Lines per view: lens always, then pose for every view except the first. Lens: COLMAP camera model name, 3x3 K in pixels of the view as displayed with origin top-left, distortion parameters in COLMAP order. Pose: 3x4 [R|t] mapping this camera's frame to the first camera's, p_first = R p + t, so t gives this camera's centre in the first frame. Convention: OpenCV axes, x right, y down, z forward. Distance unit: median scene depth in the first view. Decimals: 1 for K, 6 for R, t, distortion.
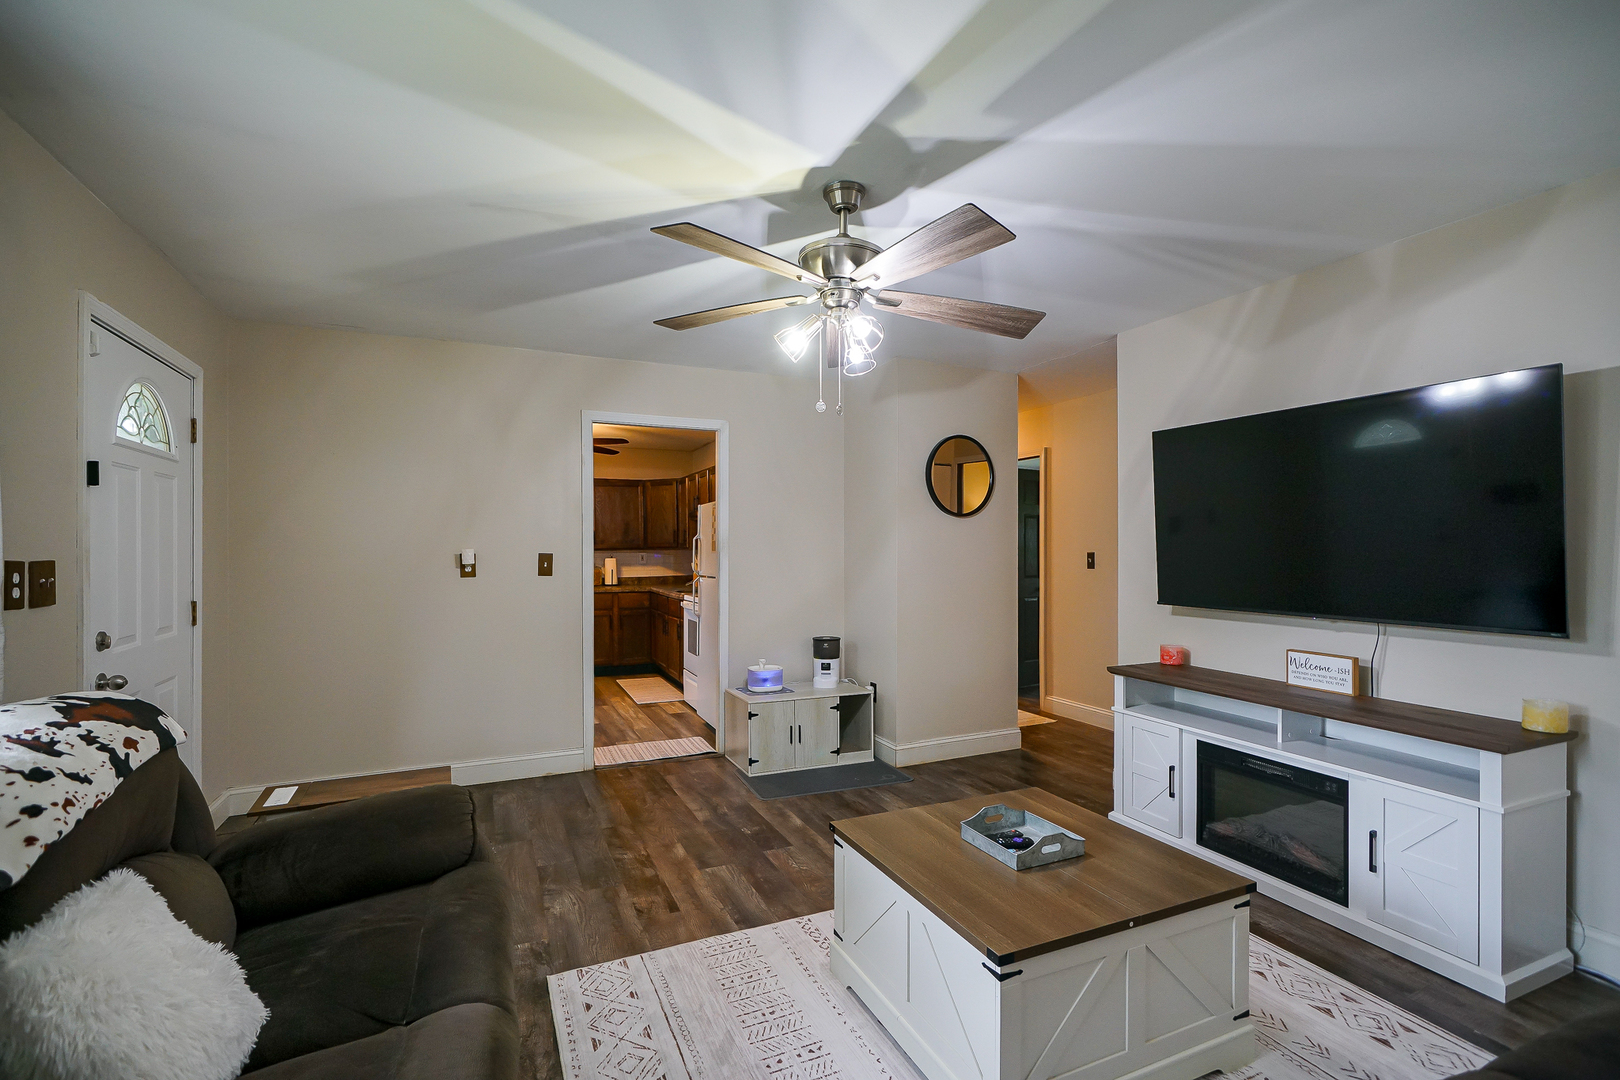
lens RADIAL K [[736.5, 0, 811.0], [0, 736.5, 544.8], [0, 0, 1]] dist [-0.001162, -0.000095]
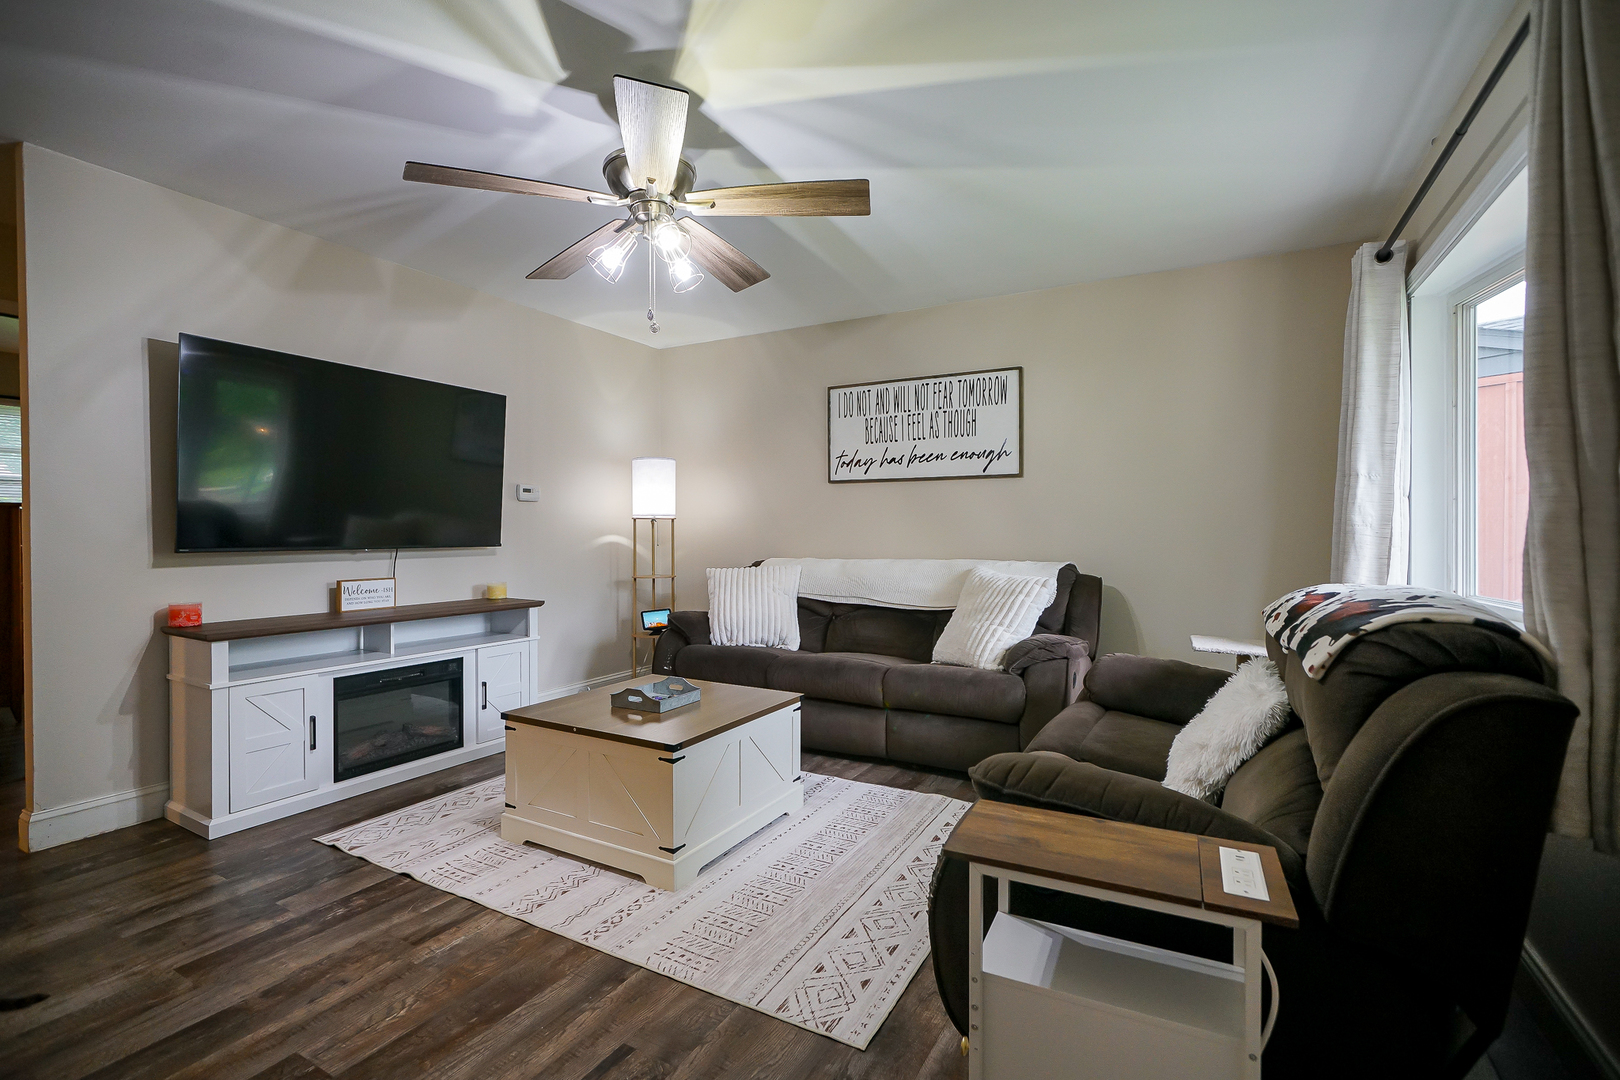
lens RADIAL K [[736.5, 0, 811.4], [0, 736.5, 533.9], [0, 0, 1]] dist [-0.001162, -0.000095]
pose [[-0.600165, -0.006526, 0.799850, -0.797495], [-0.002935, 0.999978, 0.005956, 0.074596], [-0.799871, 0.001227, -0.600171, 1.308681]]
